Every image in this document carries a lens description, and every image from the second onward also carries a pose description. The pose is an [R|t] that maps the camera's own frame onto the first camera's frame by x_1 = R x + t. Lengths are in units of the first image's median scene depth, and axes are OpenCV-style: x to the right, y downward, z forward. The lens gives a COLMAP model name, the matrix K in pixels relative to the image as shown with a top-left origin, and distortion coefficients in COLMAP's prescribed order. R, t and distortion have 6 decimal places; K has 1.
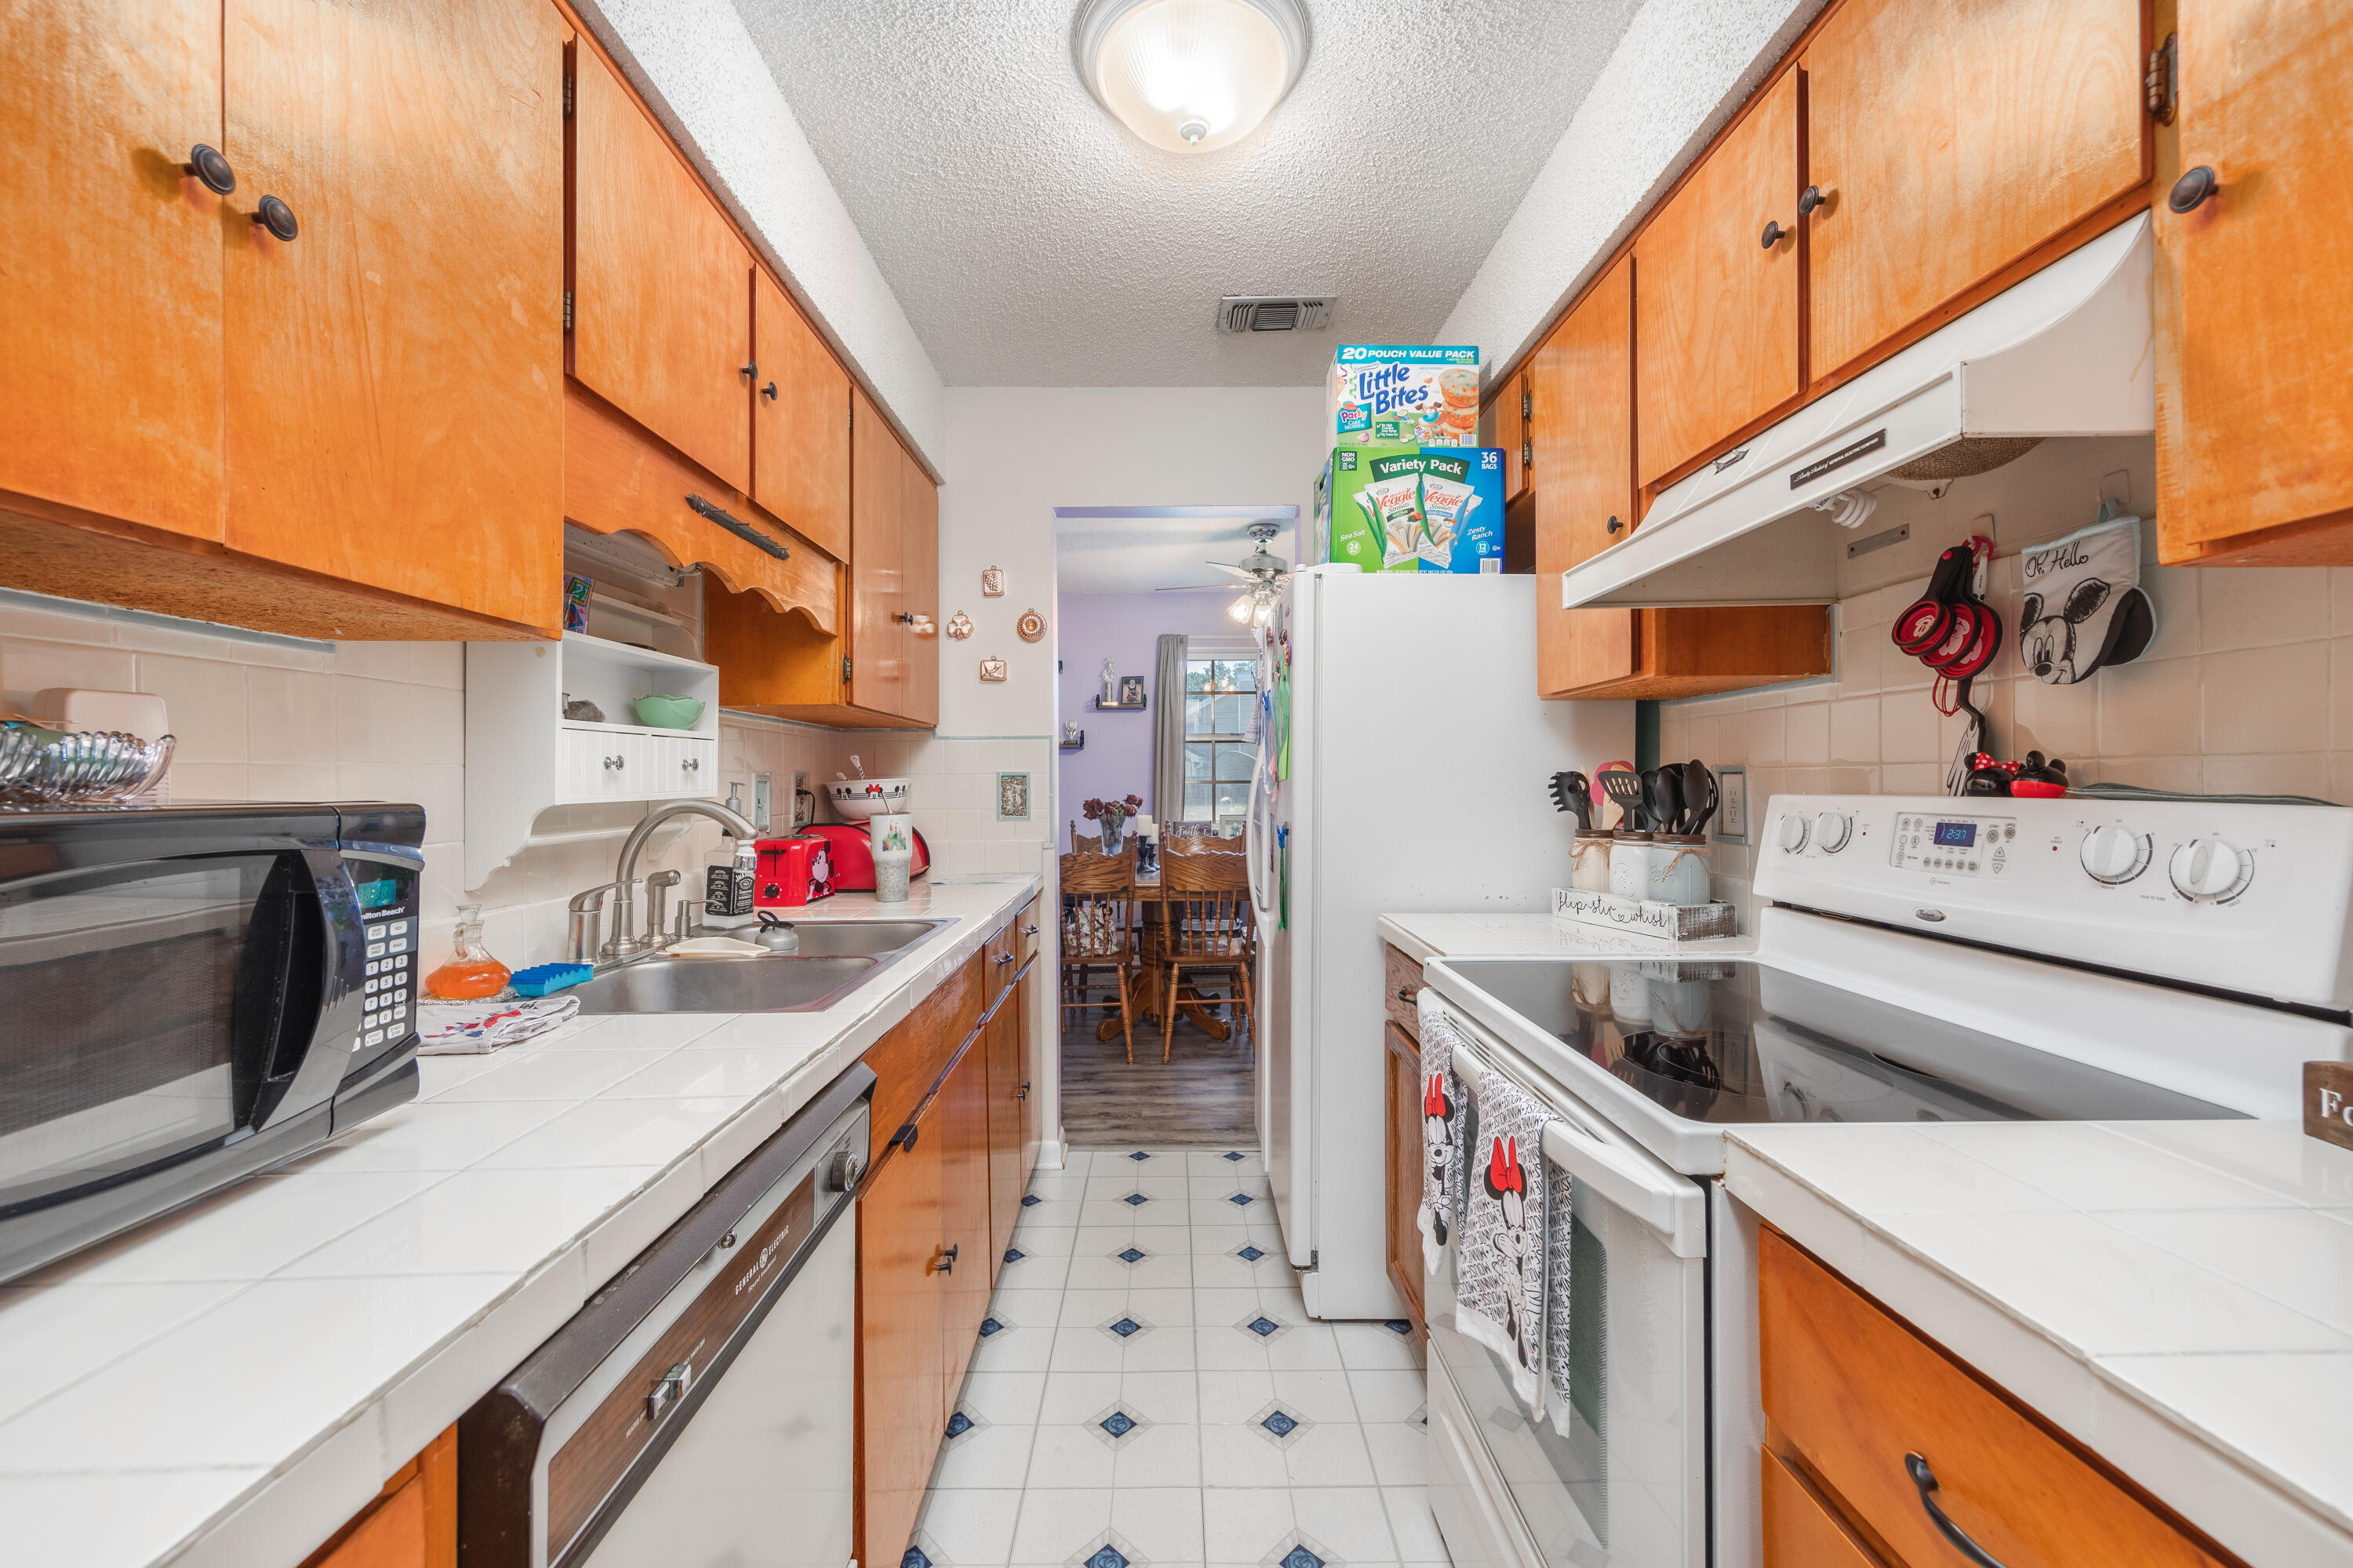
lens RADIAL K [[921.9, 0, 1170.5], [0, 921.9, 781.7], [0, 0, 1]] dist [0.002903, -0.001343]
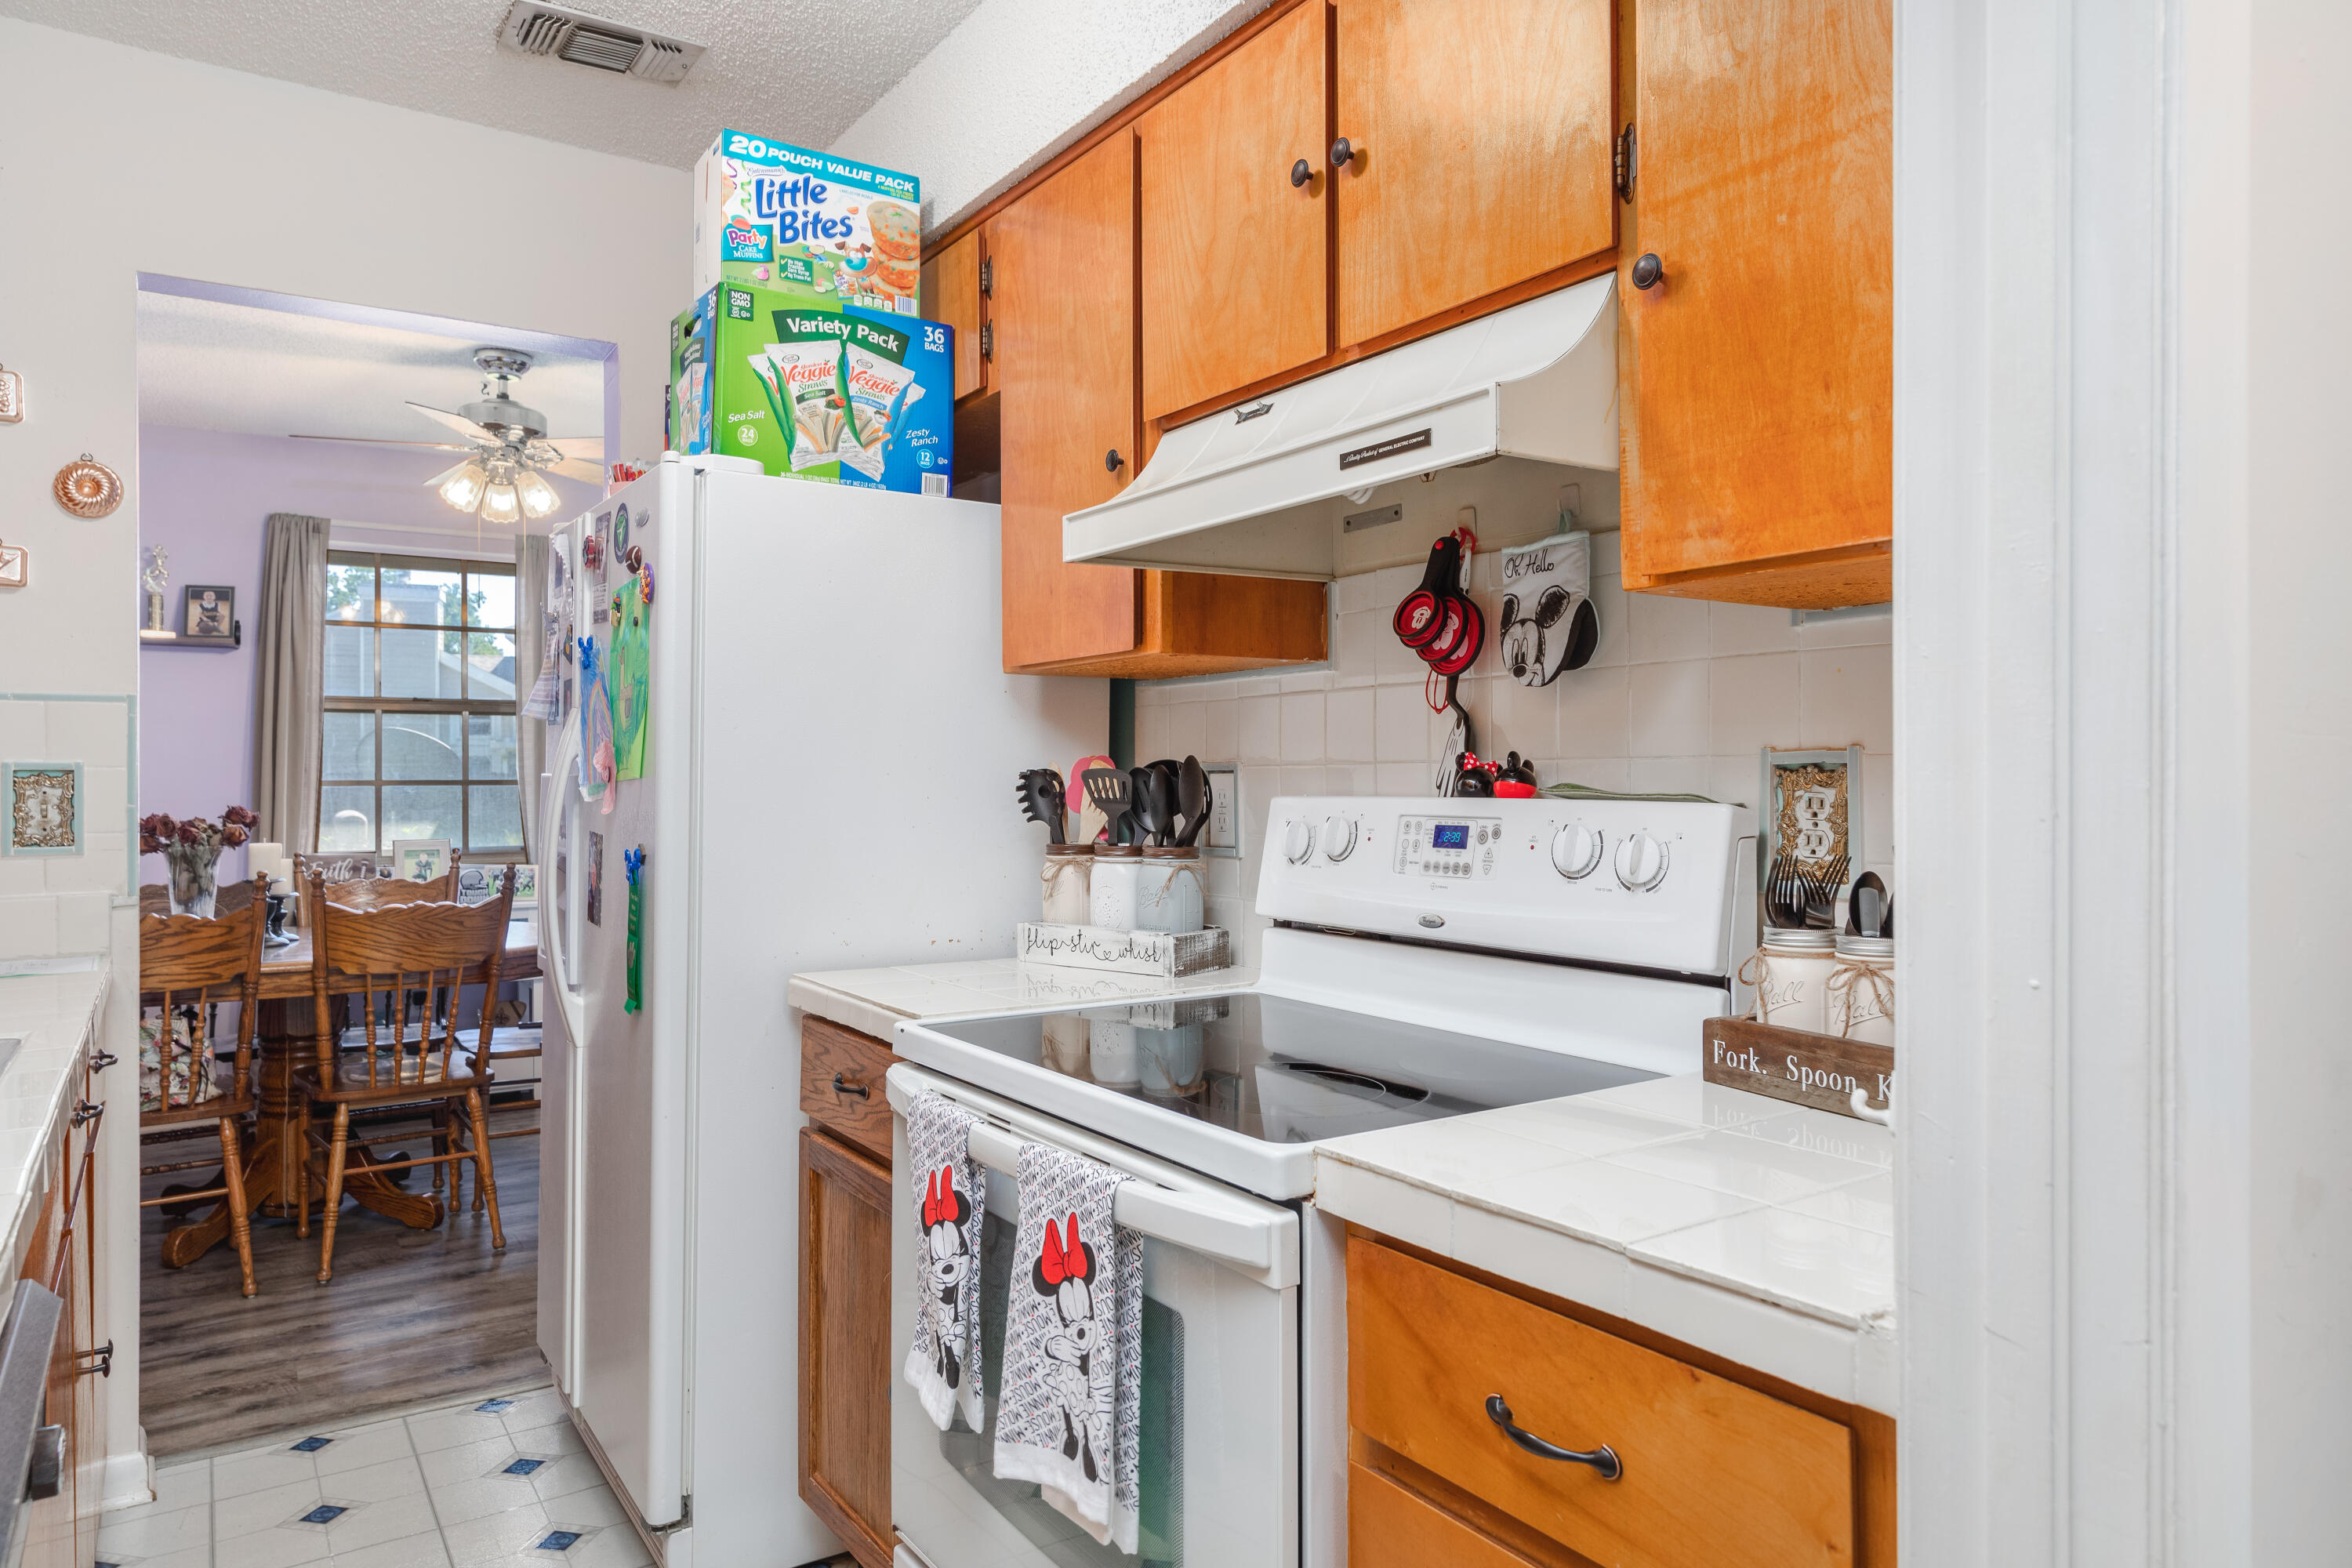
lens RADIAL K [[1485.3, 0, 1175.9], [0, 1485.3, 776.0], [0, 0, 1]] dist [0.001566, 0.003177]
pose [[0.832137, 0.004002, 0.554556, -0.194078], [-0.001033, 0.999983, -0.005667, 0.002153], [-0.554570, 0.004143, 0.832127, -0.103563]]
